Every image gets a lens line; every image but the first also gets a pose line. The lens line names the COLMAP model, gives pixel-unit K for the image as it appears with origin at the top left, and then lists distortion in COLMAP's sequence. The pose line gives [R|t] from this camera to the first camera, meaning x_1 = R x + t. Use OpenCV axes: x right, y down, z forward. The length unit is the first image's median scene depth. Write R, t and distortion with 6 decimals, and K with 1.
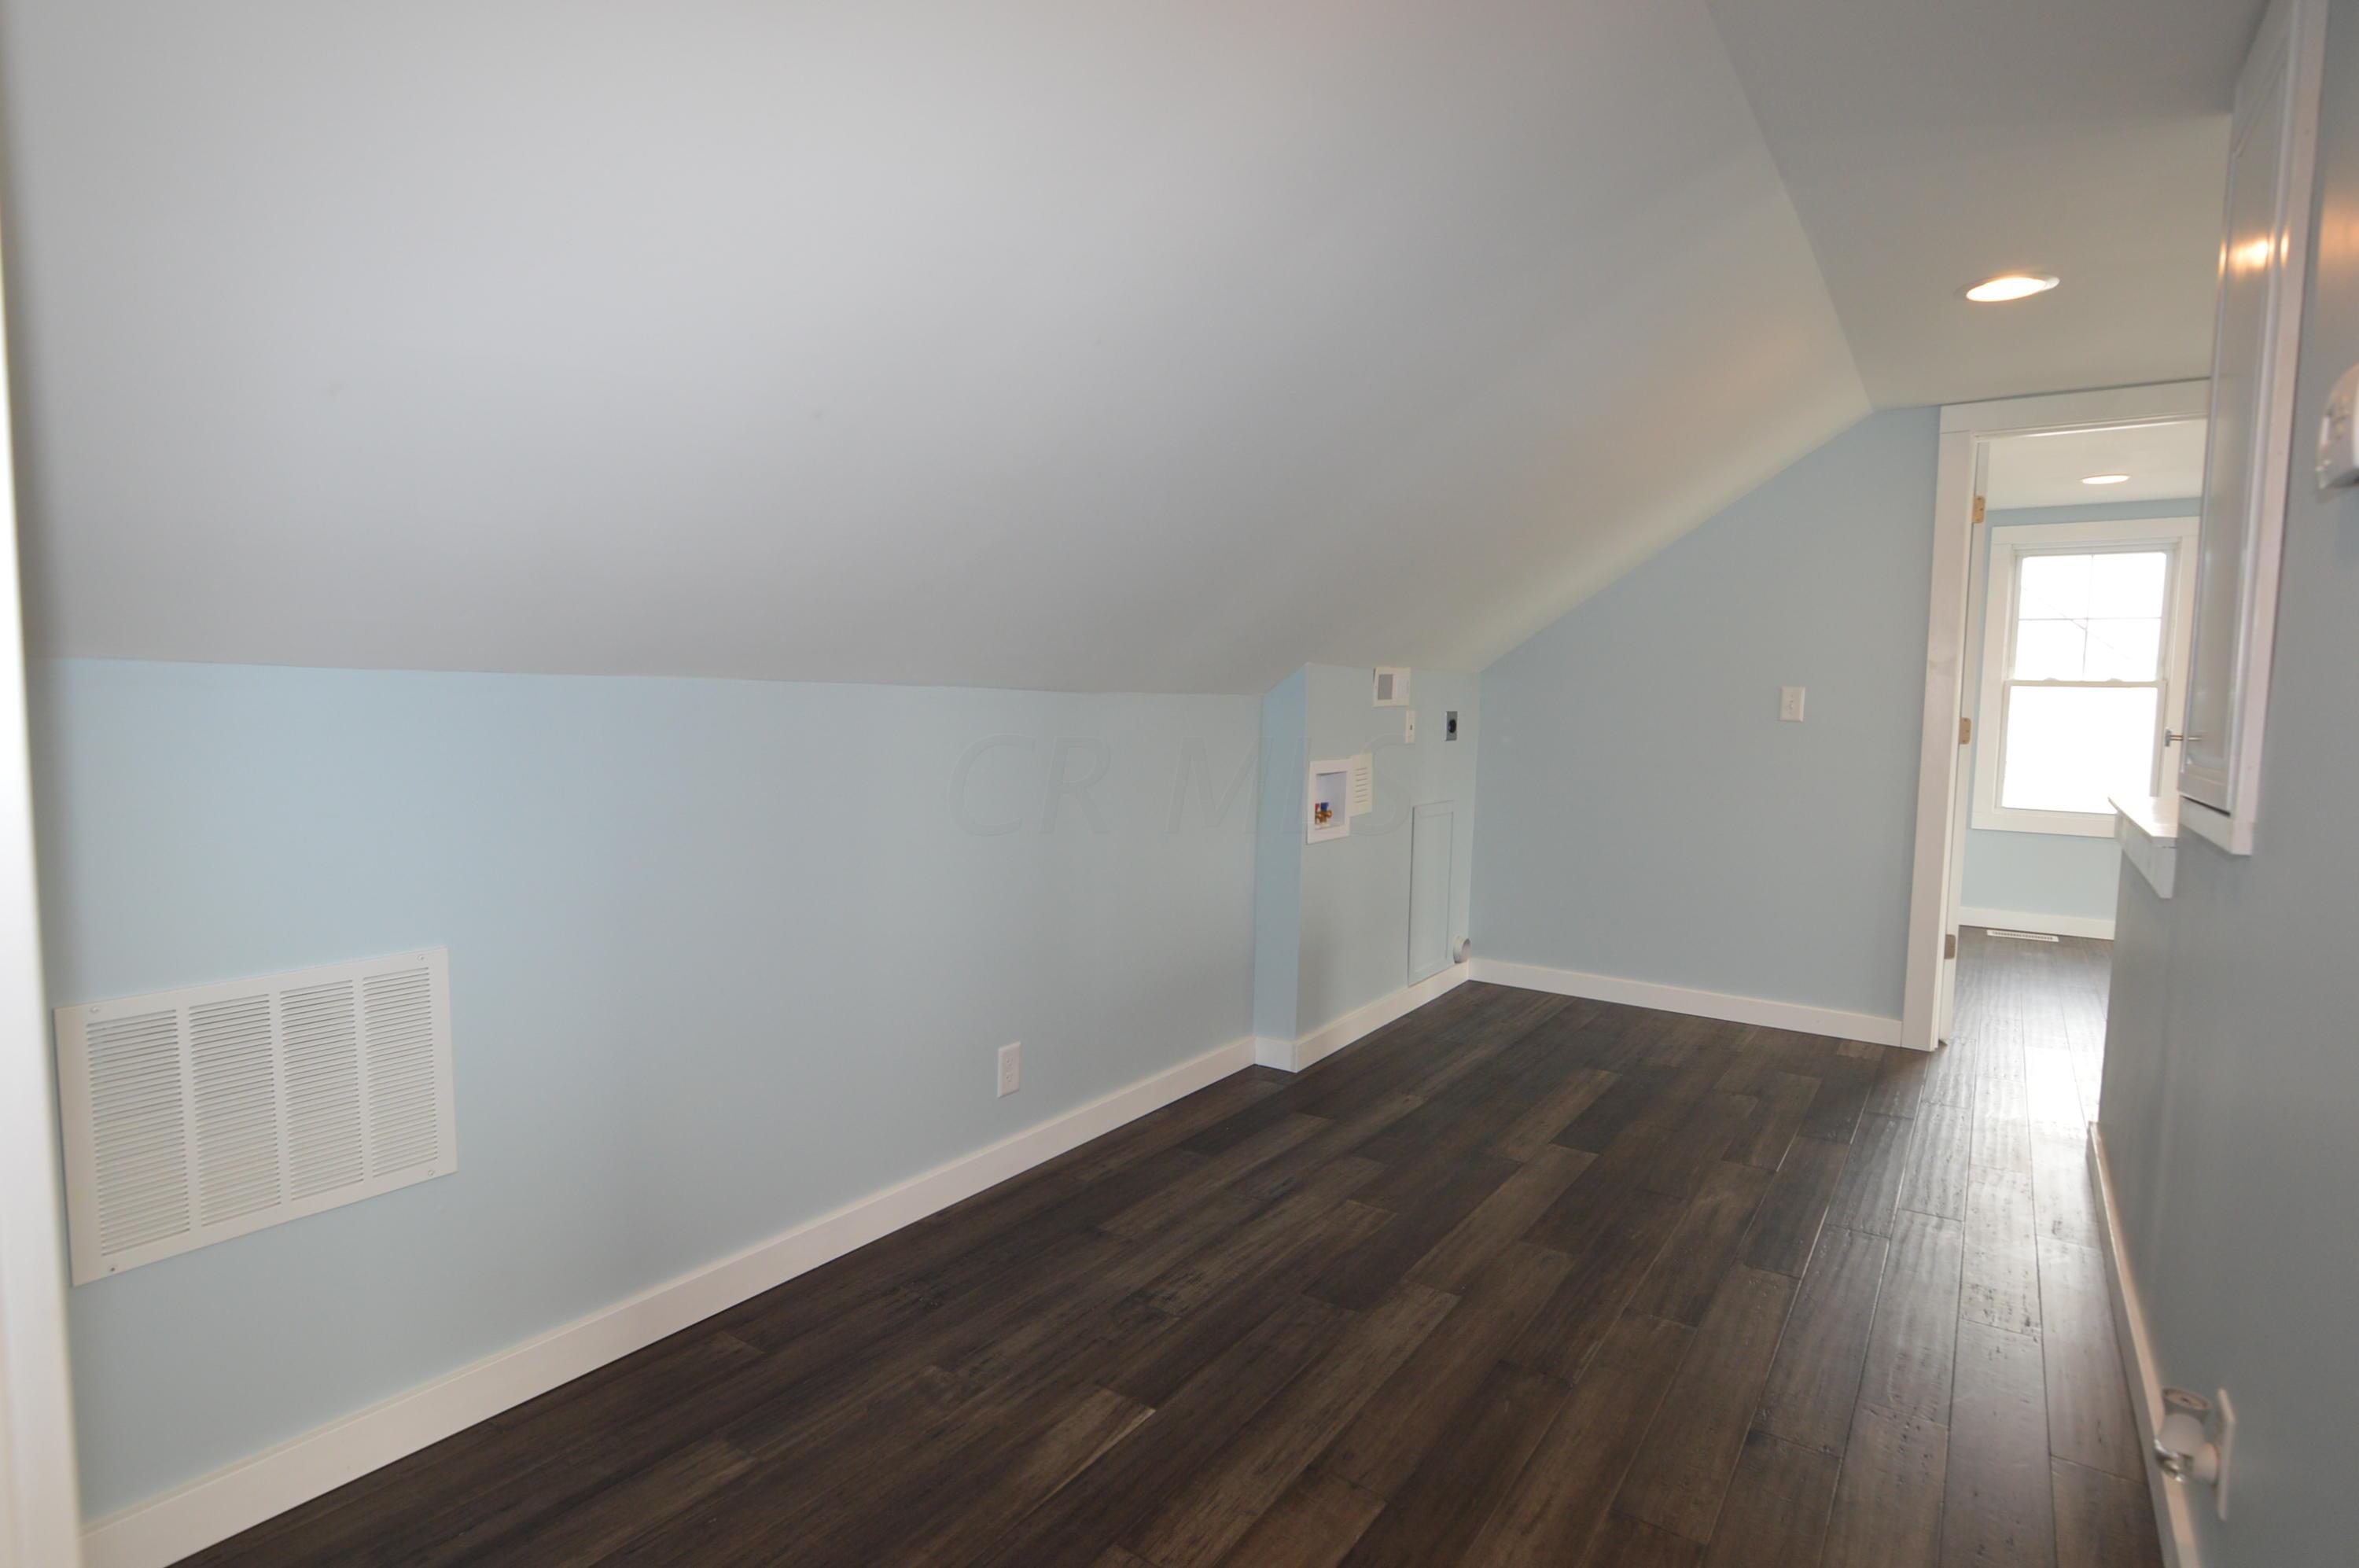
lens RADIAL K [[1177.1, 0, 1149.5], [0, 1177.1, 781.3], [0, 0, 1]] dist [-0.031827, 0.011149]
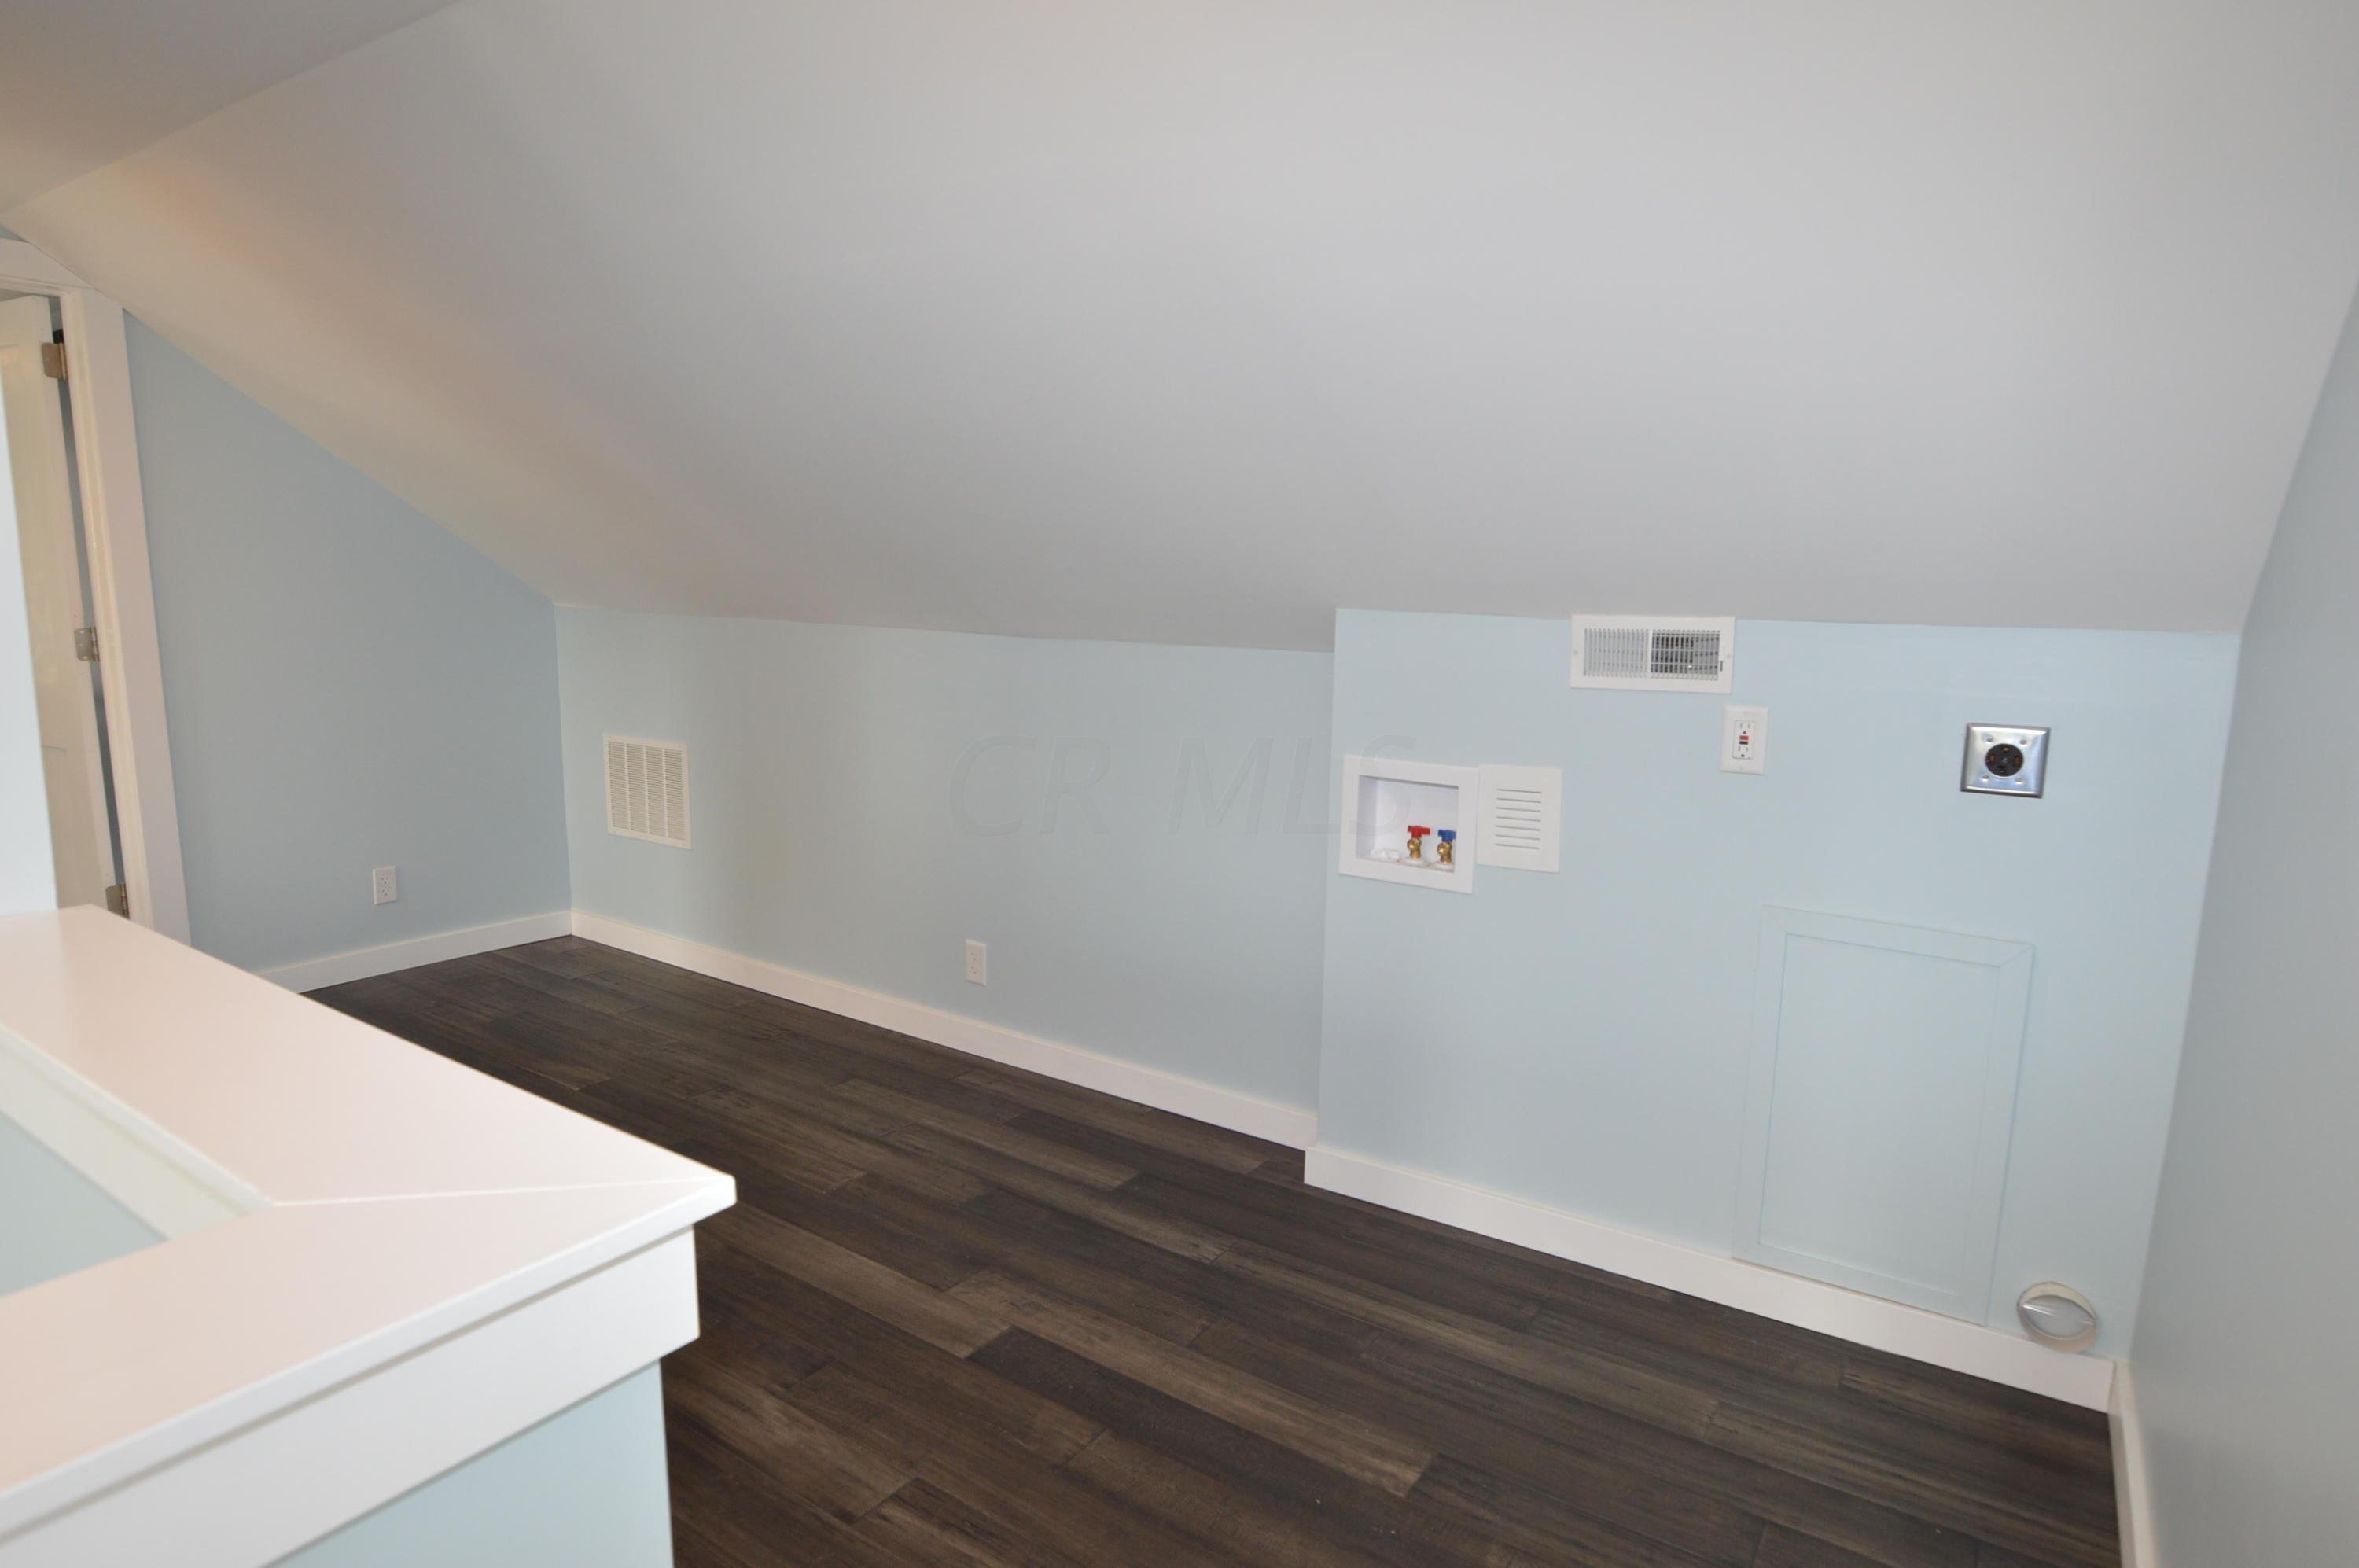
lens RADIAL K [[1292.0, 0, 1174.0], [0, 1292.0, 791.2], [0, 0, 1]] dist [-0.031608, -0.000265]
pose [[0.039433, 0.140721, -0.989264, 1.043248], [-0.094763, 0.986098, 0.136494, -0.105450], [0.994719, 0.088364, 0.052220, 1.034233]]
